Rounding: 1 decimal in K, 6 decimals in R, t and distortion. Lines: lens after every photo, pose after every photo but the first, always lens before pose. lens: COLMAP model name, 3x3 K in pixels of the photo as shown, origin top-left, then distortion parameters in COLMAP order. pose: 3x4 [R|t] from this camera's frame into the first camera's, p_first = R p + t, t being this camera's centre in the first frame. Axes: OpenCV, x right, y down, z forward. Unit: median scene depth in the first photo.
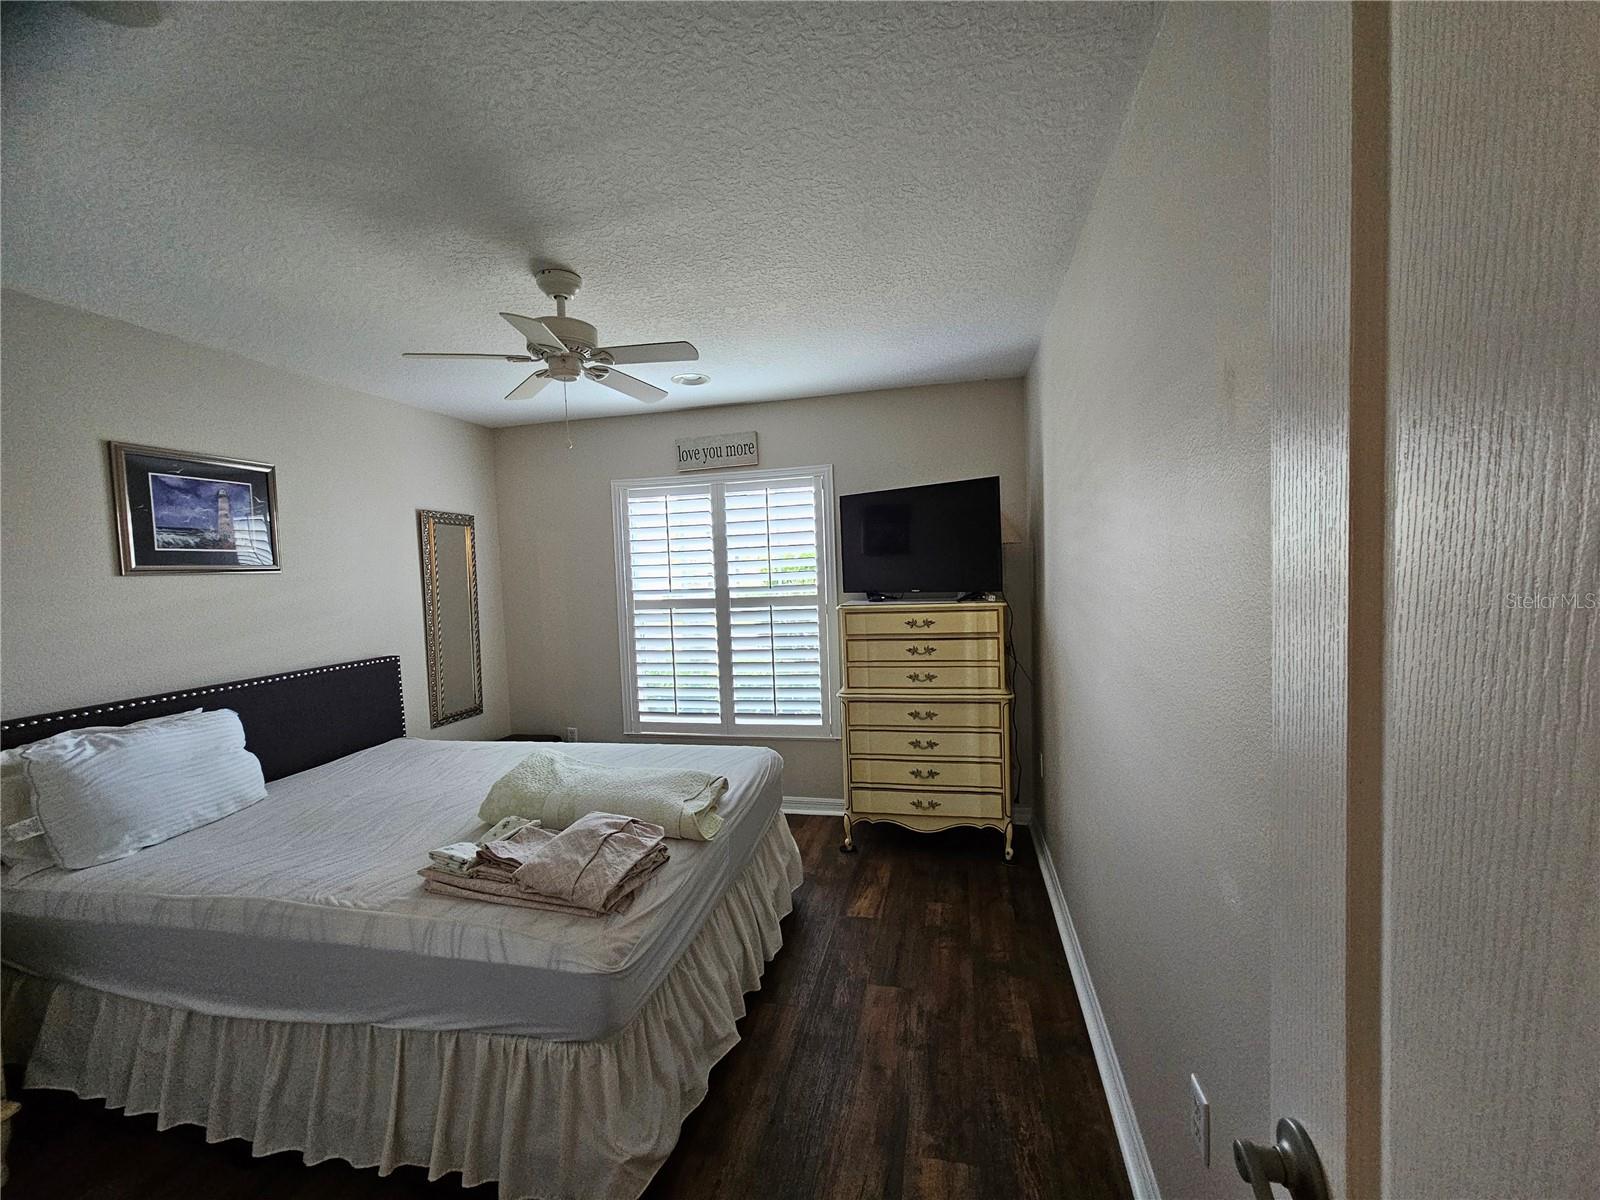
lens RADIAL K [[653.3, 0, 796.3], [0, 653.3, 599.6], [0, 0, 1]] dist [0.001267, 0.000364]
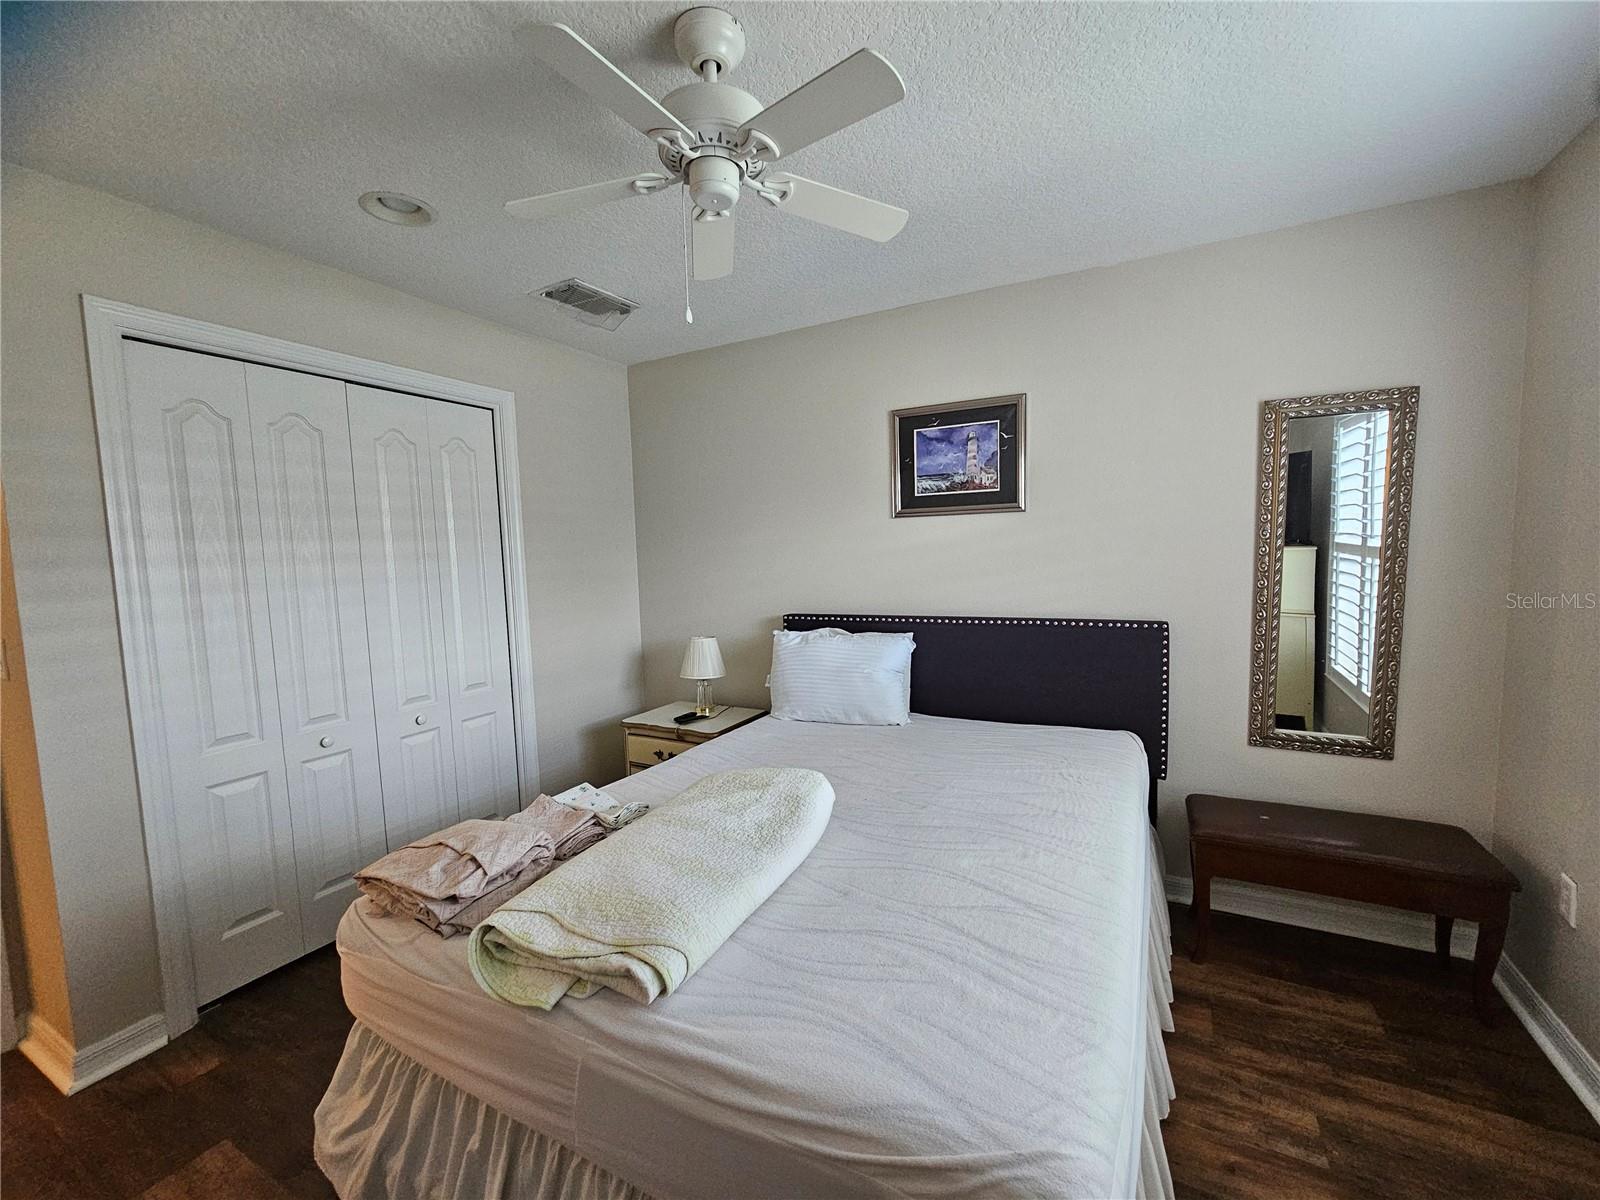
lens RADIAL K [[653.3, 0, 796.4], [0, 653.3, 606.6], [0, 0, 1]] dist [0.001267, 0.000364]
pose [[-0.250719, 0.131641, -0.959068, 0.238749], [-0.005227, 0.990513, 0.137323, -0.037745], [0.968046, 0.039443, -0.247652, 1.076089]]
